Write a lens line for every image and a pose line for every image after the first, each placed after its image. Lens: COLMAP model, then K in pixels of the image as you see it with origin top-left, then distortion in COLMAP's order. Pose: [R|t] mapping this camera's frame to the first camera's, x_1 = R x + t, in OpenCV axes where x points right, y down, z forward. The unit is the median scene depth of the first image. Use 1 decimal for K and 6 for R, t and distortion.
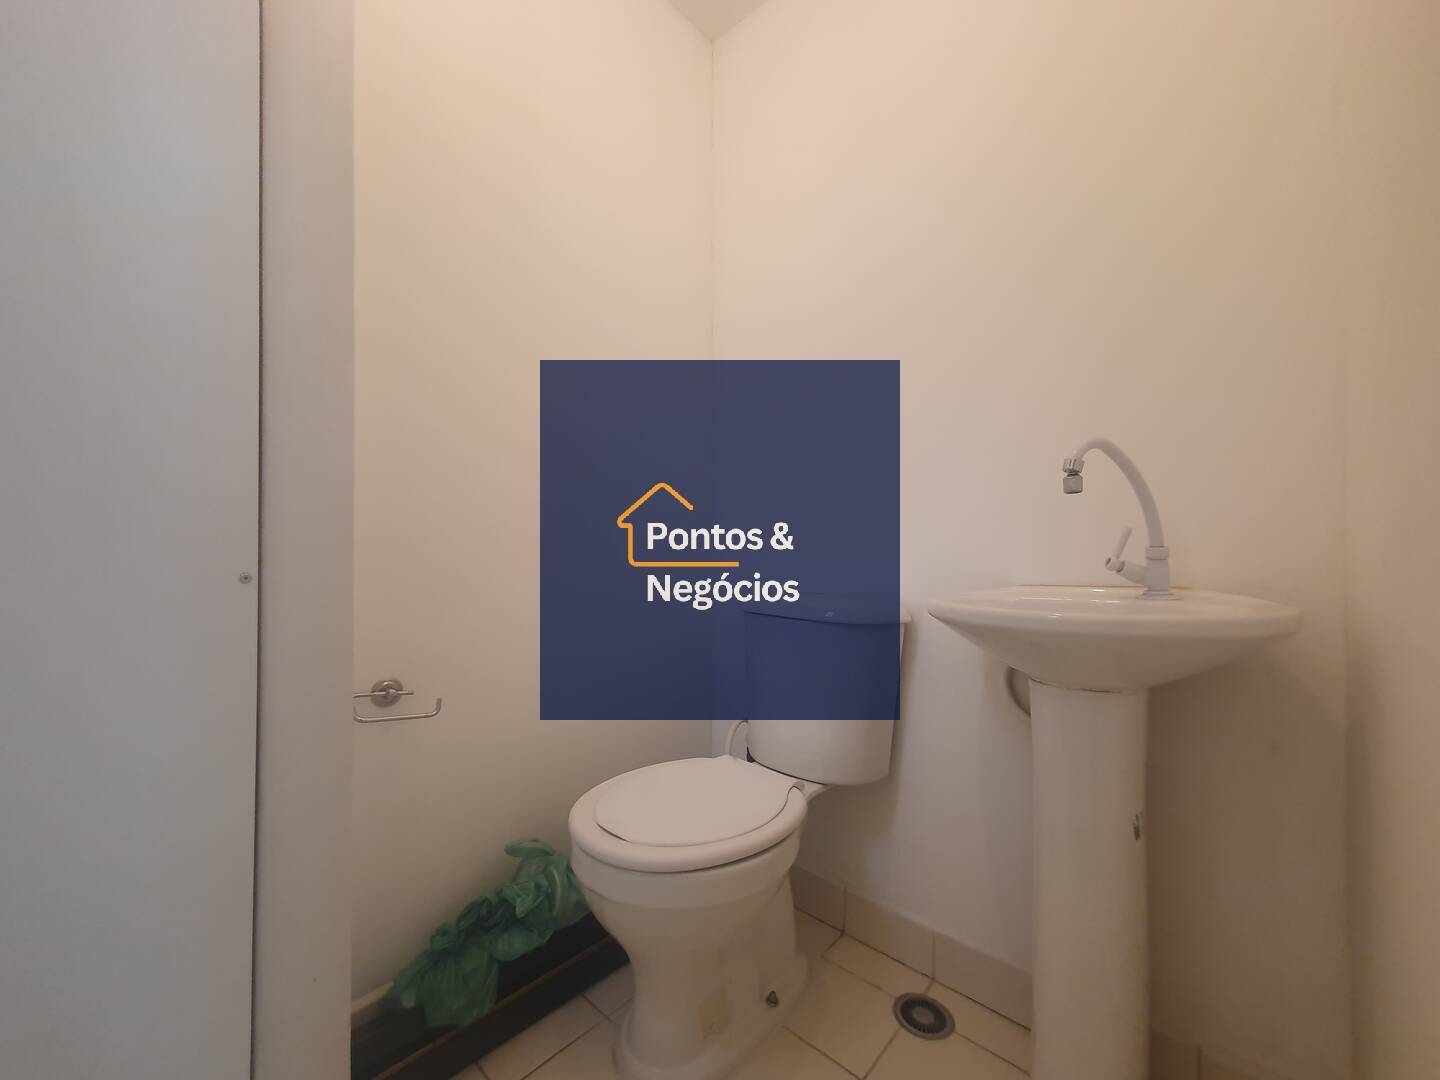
lens RADIAL K [[572.1, 0, 720.0], [0, 572.1, 540.0], [0, 0, 1]] dist [0.002342, 0.000485]
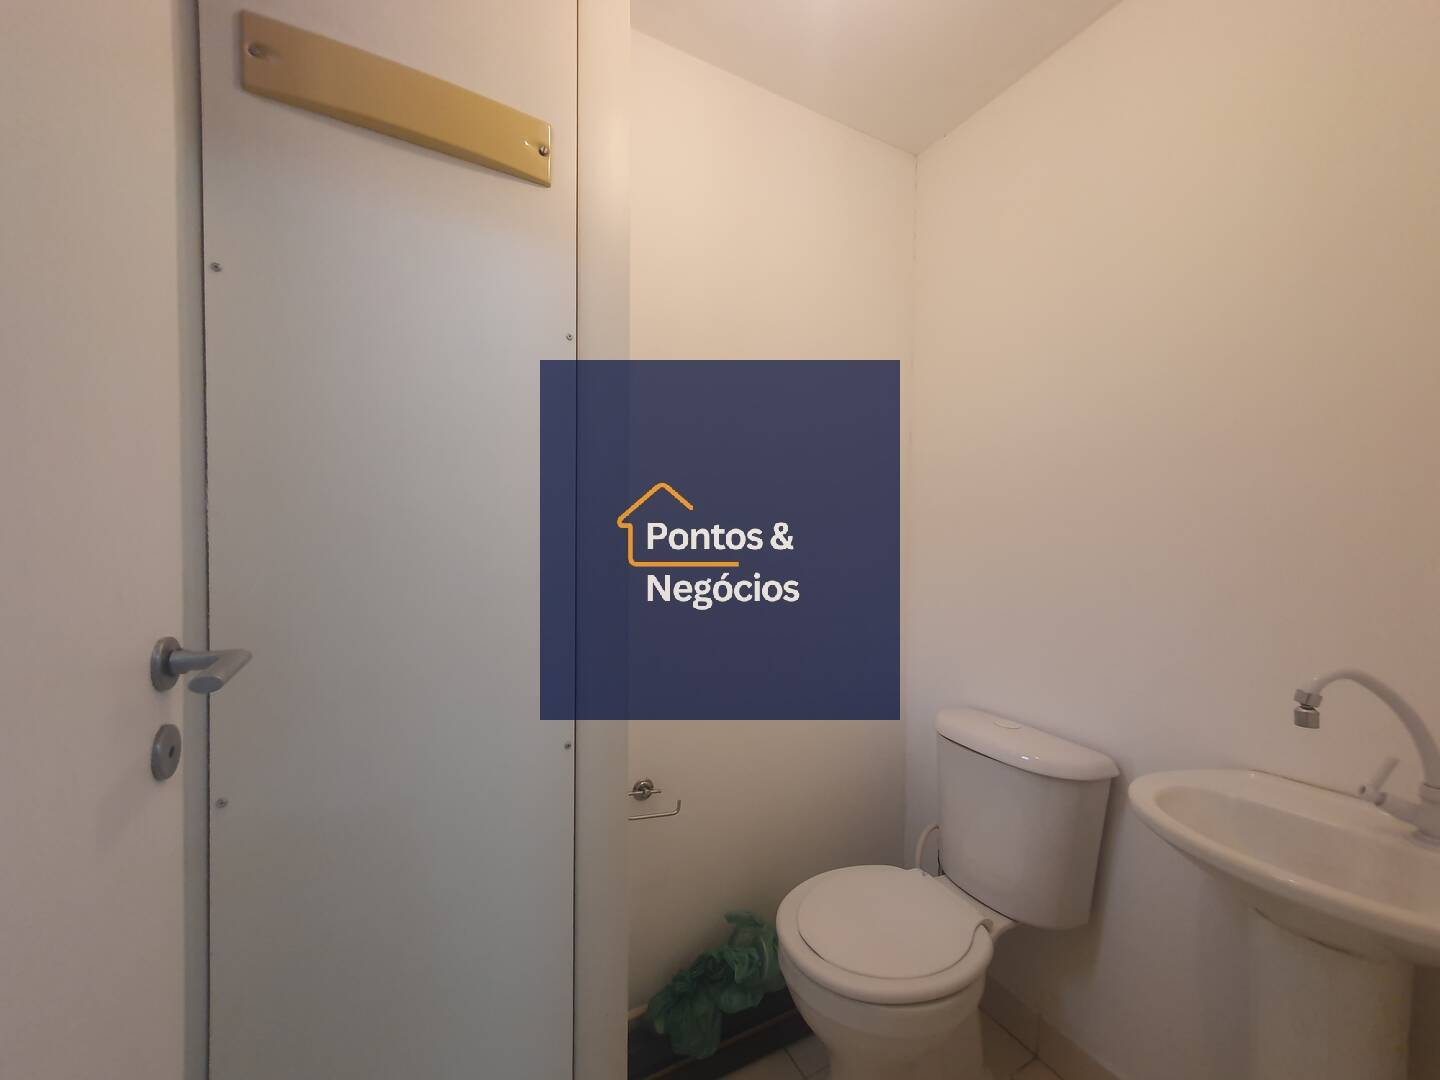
lens RADIAL K [[572.1, 0, 720.0], [0, 572.1, 540.0], [0, 0, 1]] dist [0.002342, 0.000485]
pose [[0.941789, 0.015448, -0.335850, 0.020167], [-0.005093, 0.999485, 0.031691, -0.341865], [0.336166, -0.028135, 0.941382, -0.162956]]
